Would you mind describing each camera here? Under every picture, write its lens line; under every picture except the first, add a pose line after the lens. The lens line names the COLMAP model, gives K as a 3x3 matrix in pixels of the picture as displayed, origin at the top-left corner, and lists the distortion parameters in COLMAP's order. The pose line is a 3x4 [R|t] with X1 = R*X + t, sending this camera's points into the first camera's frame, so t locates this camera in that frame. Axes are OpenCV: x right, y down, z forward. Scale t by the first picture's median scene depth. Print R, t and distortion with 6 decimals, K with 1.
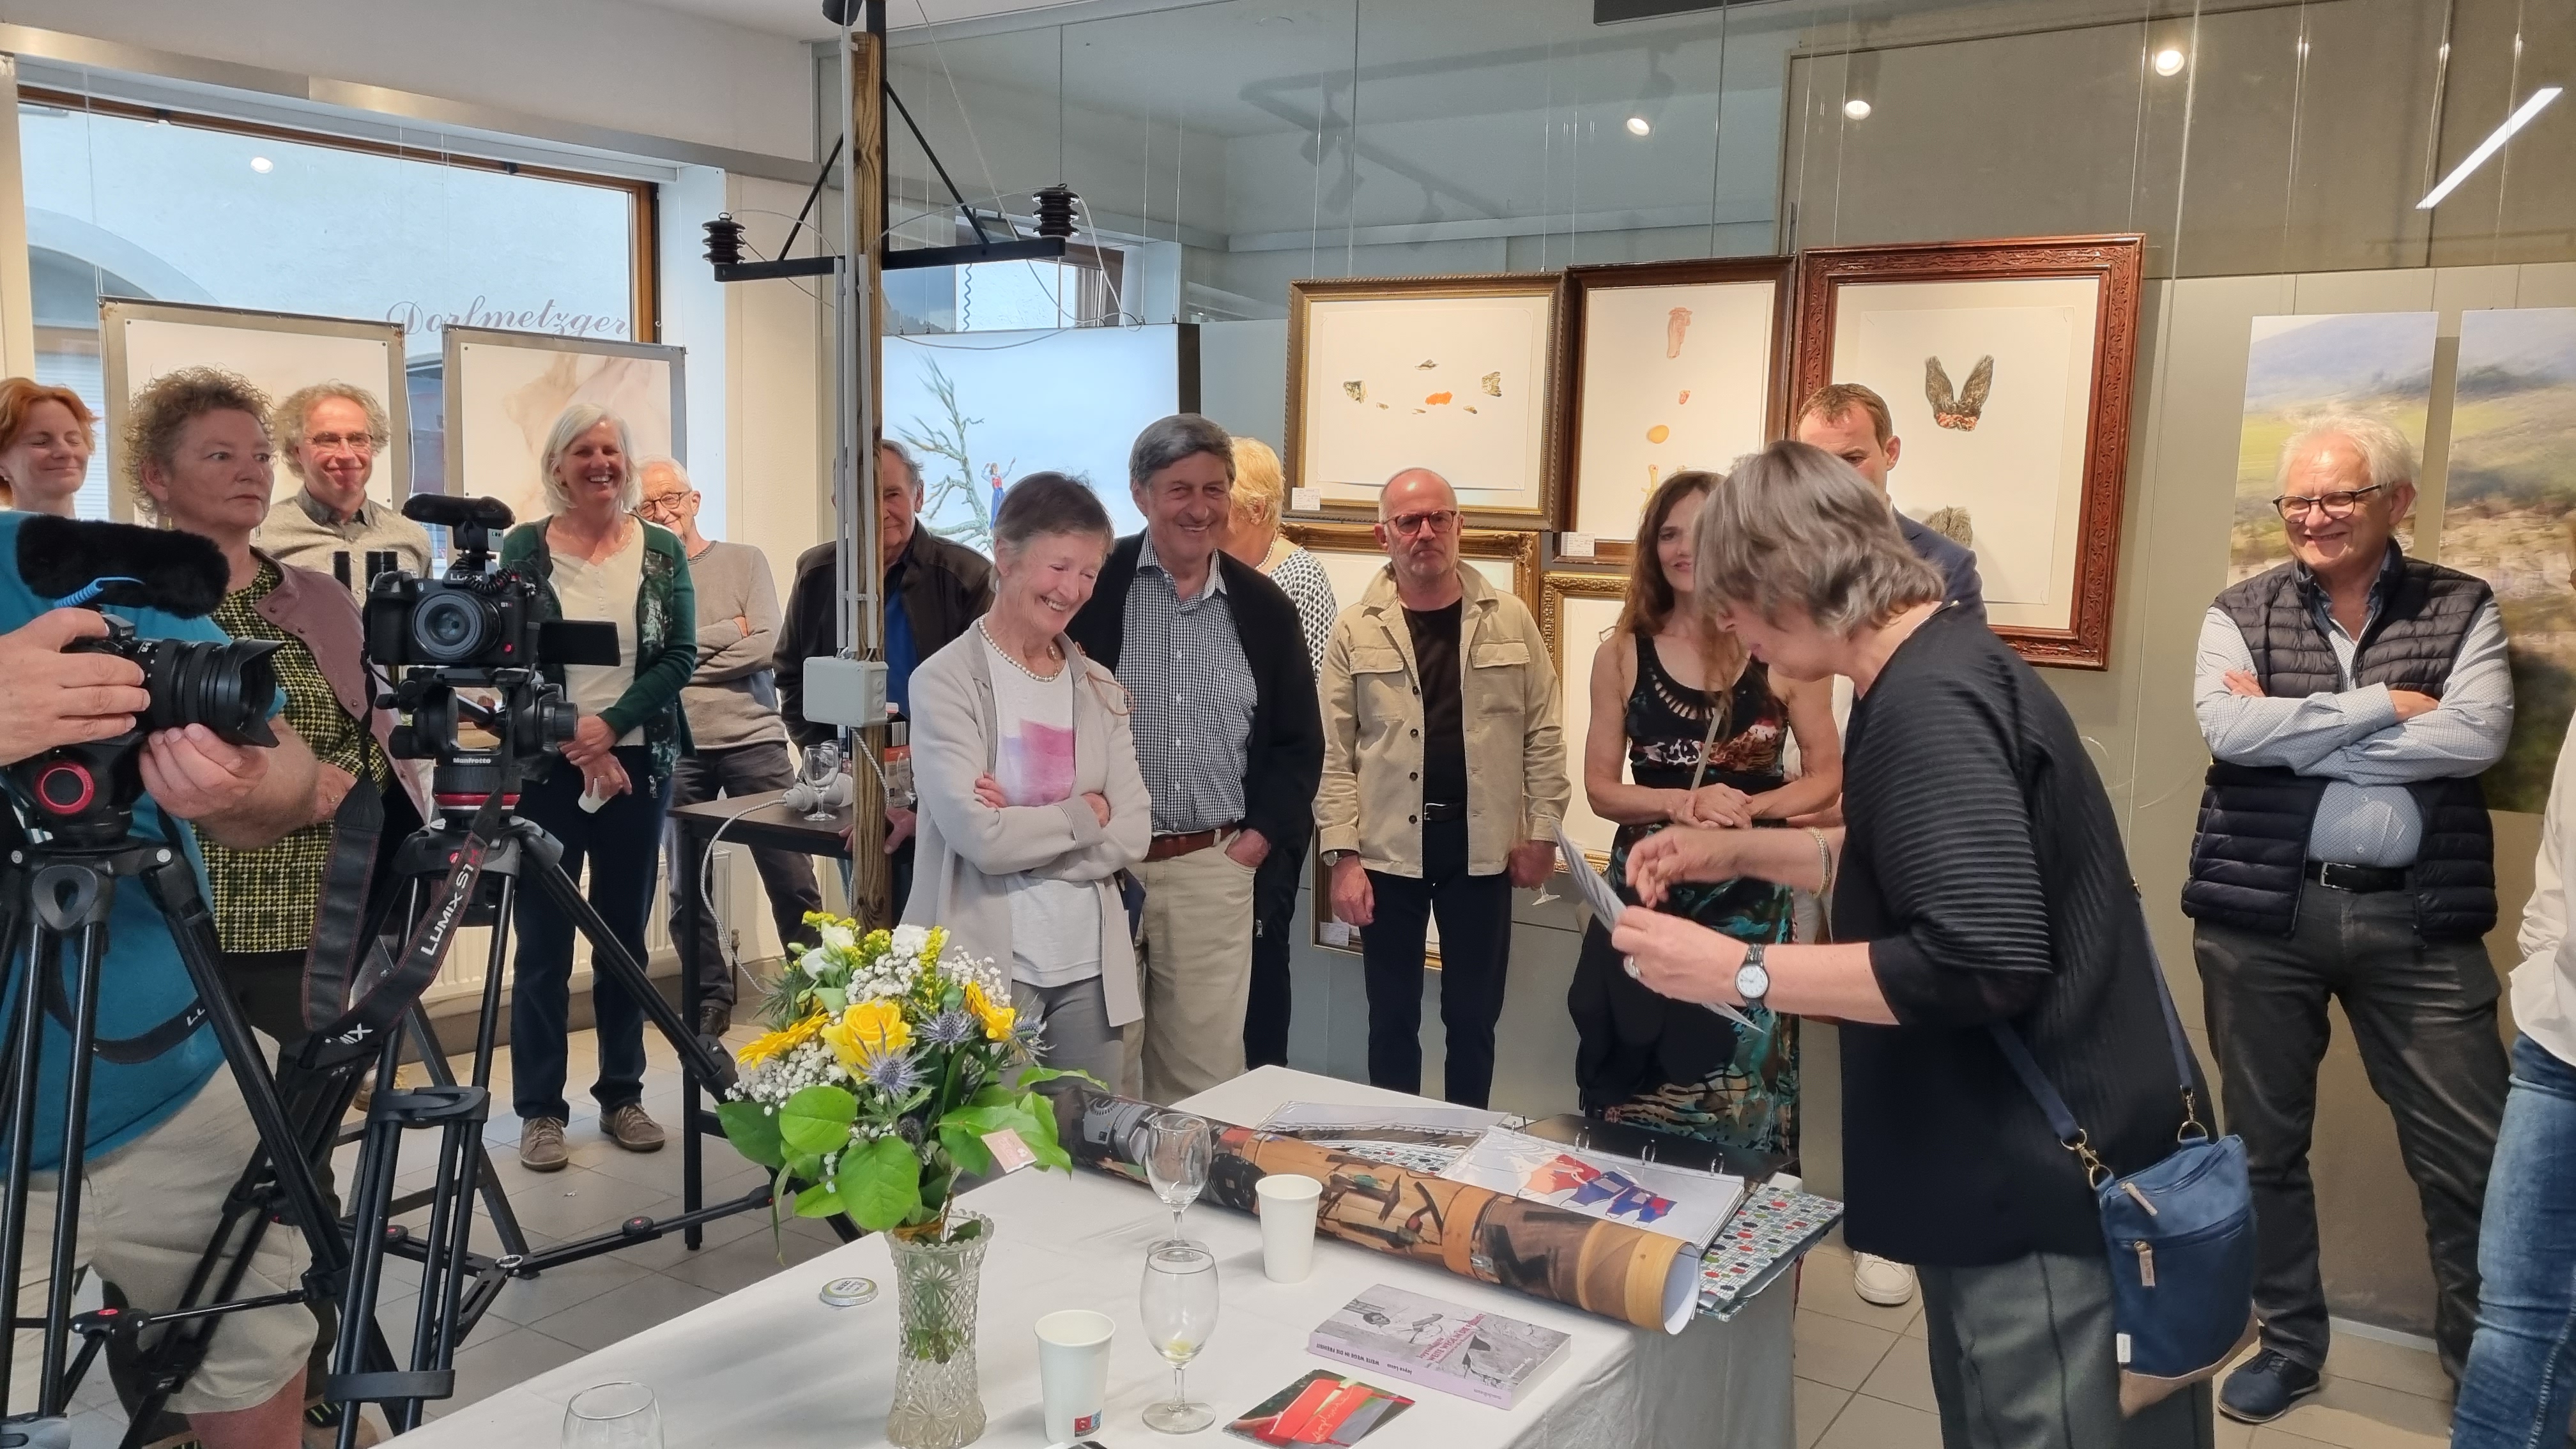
lens RADIAL K [[1928.3, 0, 1265.8], [0, 1928.3, 726.8], [0, 0, 1]] dist [0.066934, -0.059140]
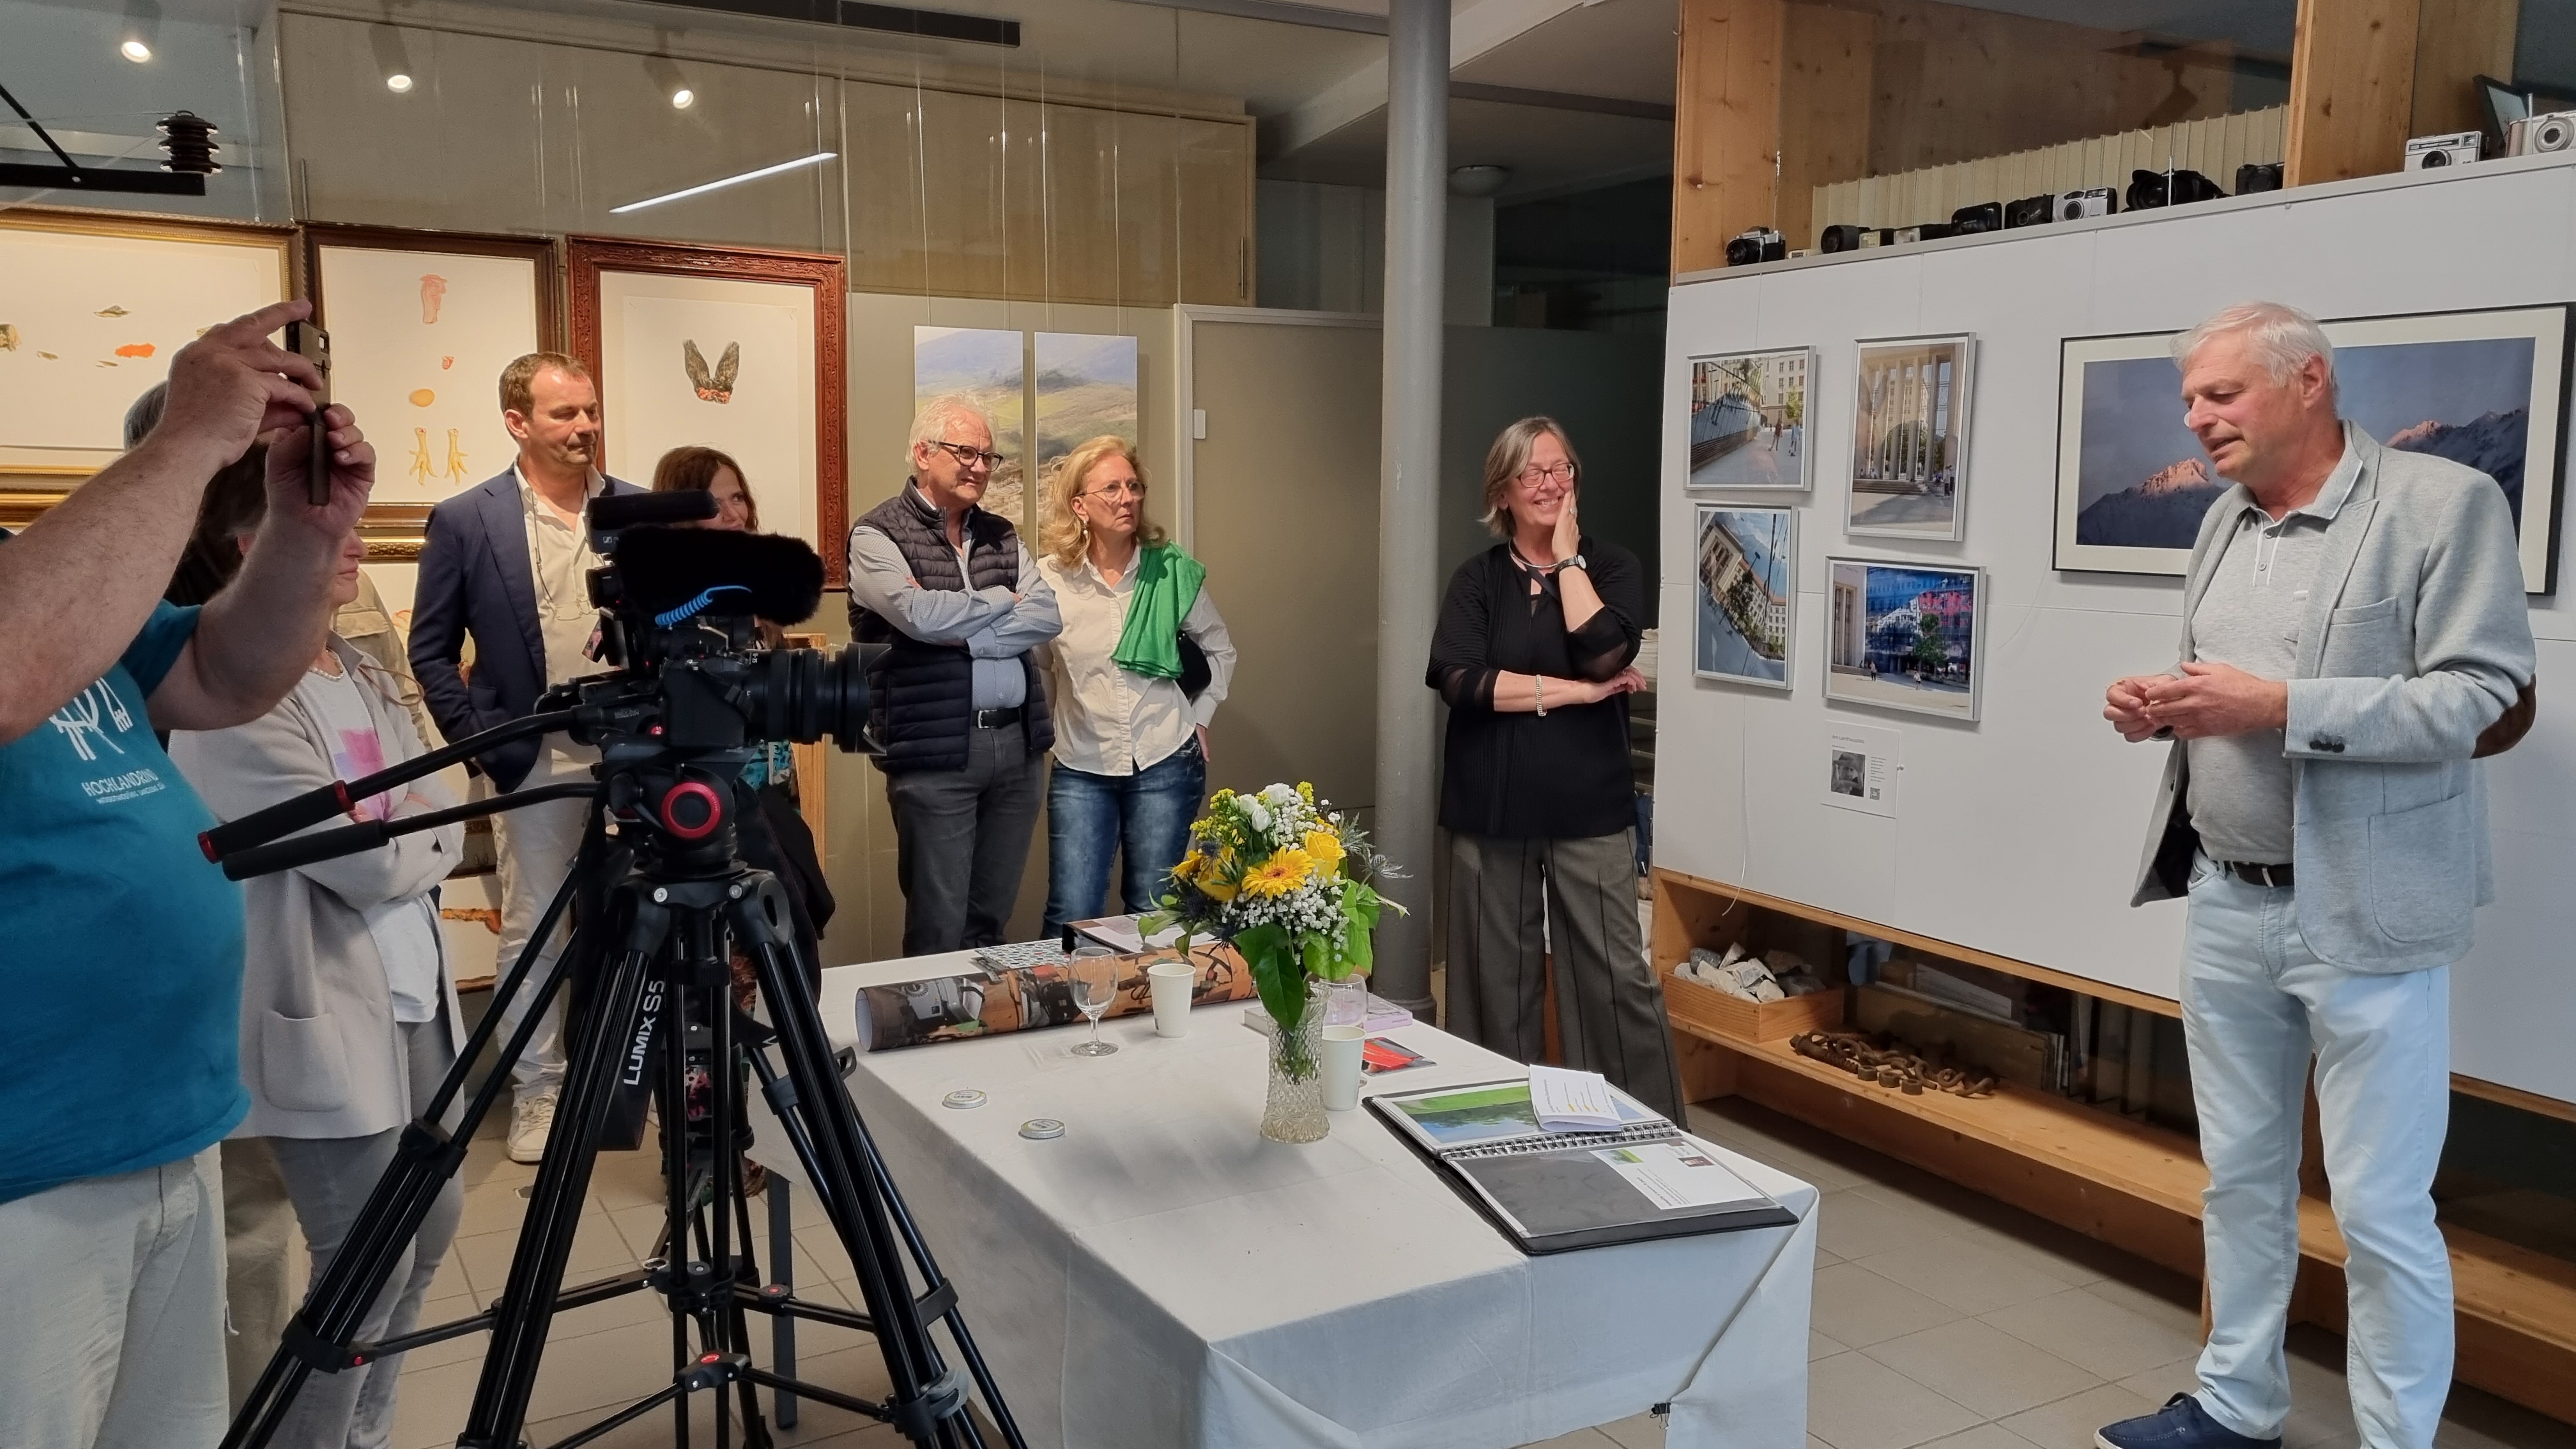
lens RADIAL K [[1942.8, 0, 1288.8], [0, 1942.8, 743.4], [0, 0, 1]] dist [0.077037, -0.049104]
pose [[0.451562, -0.144326, 0.880490, -0.583069], [0.112924, 0.988140, 0.104059, -0.030106], [-0.885065, 0.052439, 0.462504, 0.134806]]
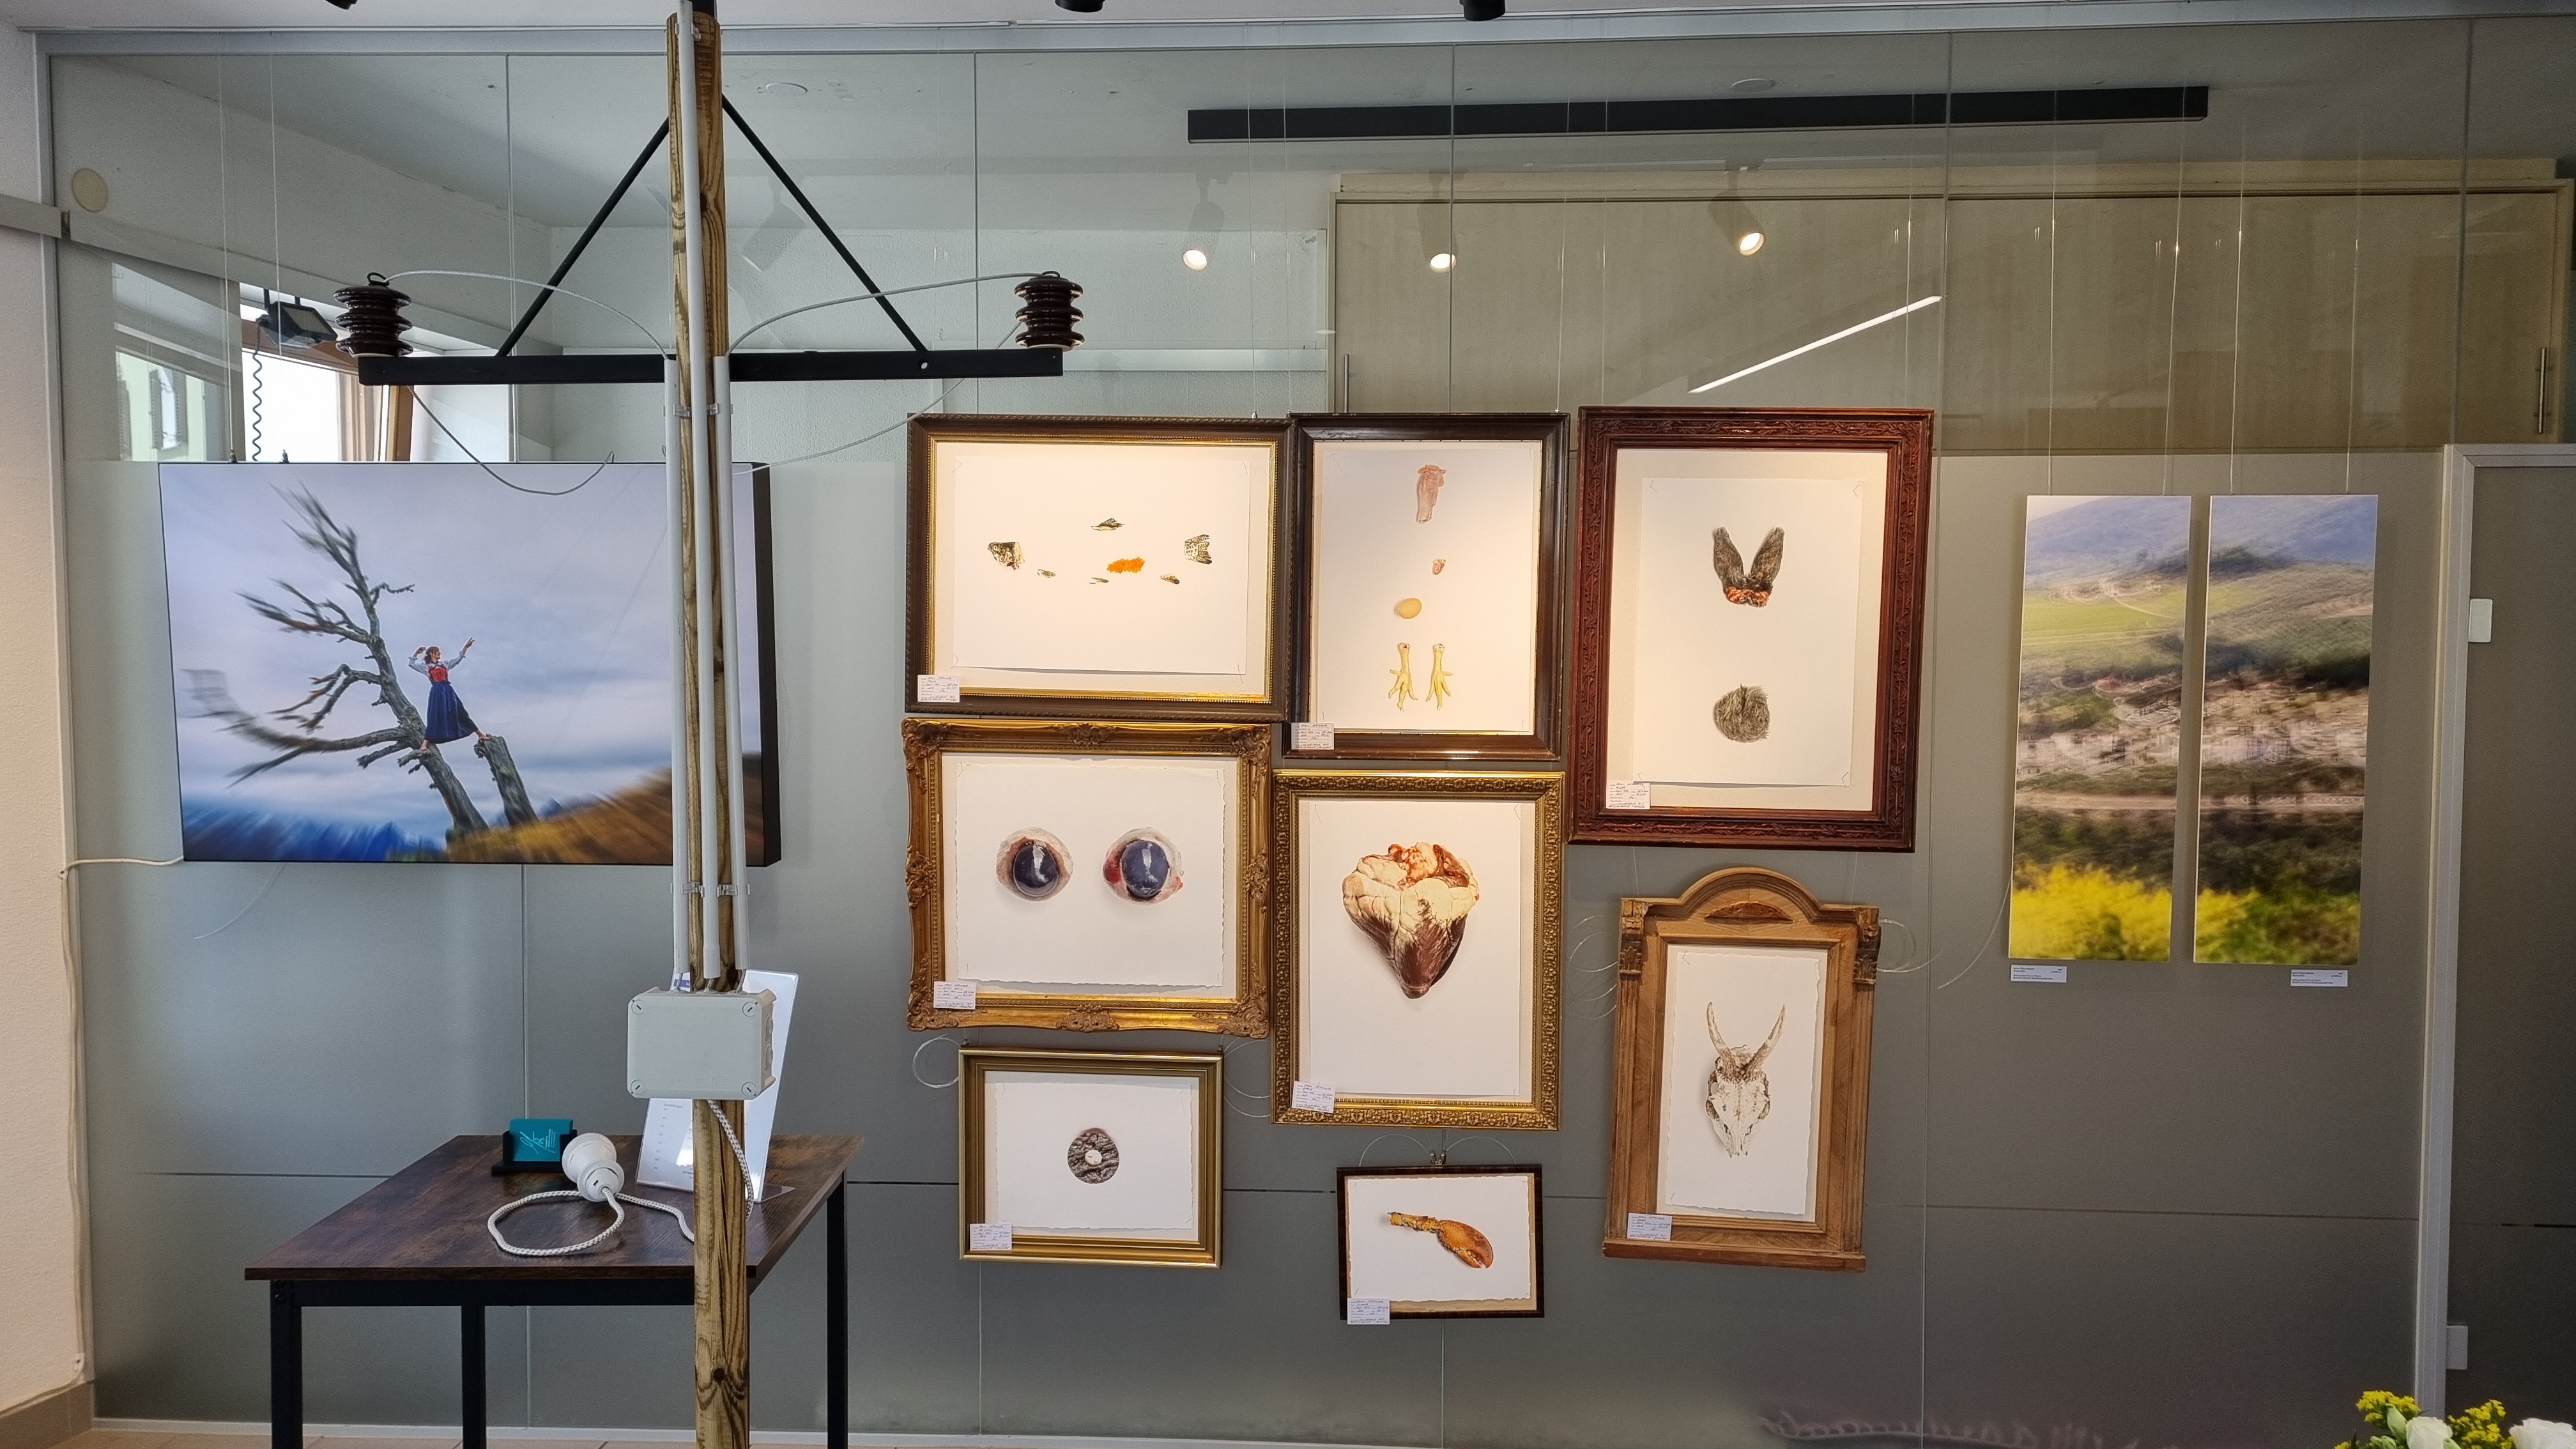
lens RADIAL K [[1919.0, 0, 1248.9], [0, 1919.0, 748.6], [0, 0, 1]] dist [0.069240, -0.055320]
pose [[0.862561, -0.046864, 0.503777, -0.326265], [0.075907, 0.996418, -0.037275, -0.067128], [-0.500226, 0.070392, 0.863029, 0.320050]]
